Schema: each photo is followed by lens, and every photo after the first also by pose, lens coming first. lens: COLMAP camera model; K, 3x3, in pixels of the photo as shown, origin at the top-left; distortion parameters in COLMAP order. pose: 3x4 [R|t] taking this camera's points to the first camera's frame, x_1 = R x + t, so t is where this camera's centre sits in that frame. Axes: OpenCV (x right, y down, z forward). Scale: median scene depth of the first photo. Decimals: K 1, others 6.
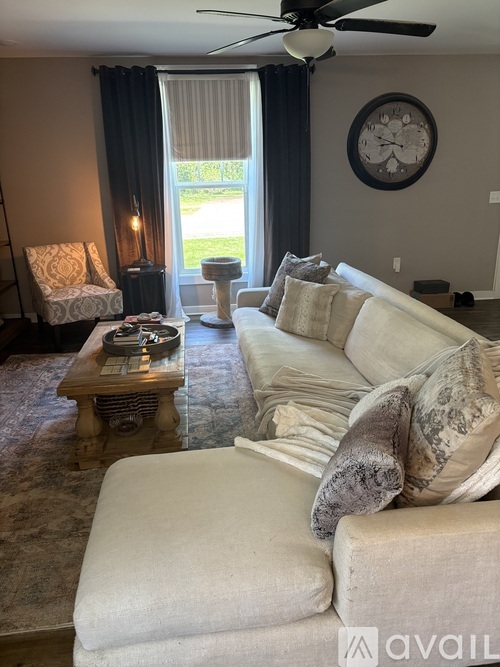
lens RADIAL K [[506.8, 0, 250.0], [0, 506.8, 333.5], [0, 0, 1]] dist [0.042415, -0.002999]
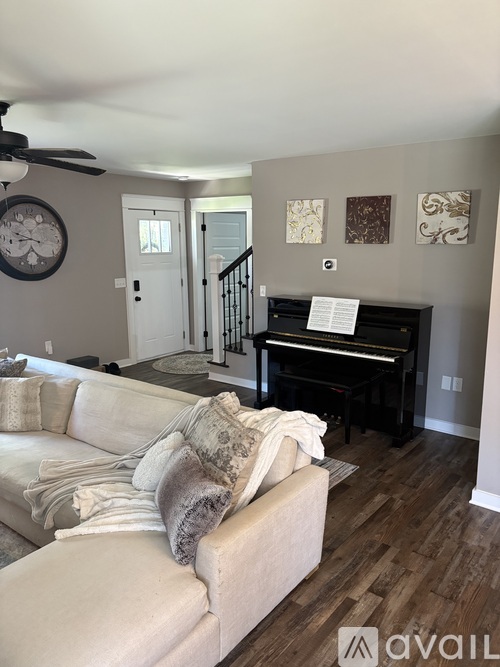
lens RADIAL K [[506.8, 0, 250.0], [0, 506.8, 333.5], [0, 0, 1]] dist [0.042415, -0.002999]
pose [[0.705113, -0.110851, 0.700377, -0.337724], [0.204484, 0.977533, -0.051150, -0.050091], [-0.678971, 0.179282, 0.711938, -0.101140]]
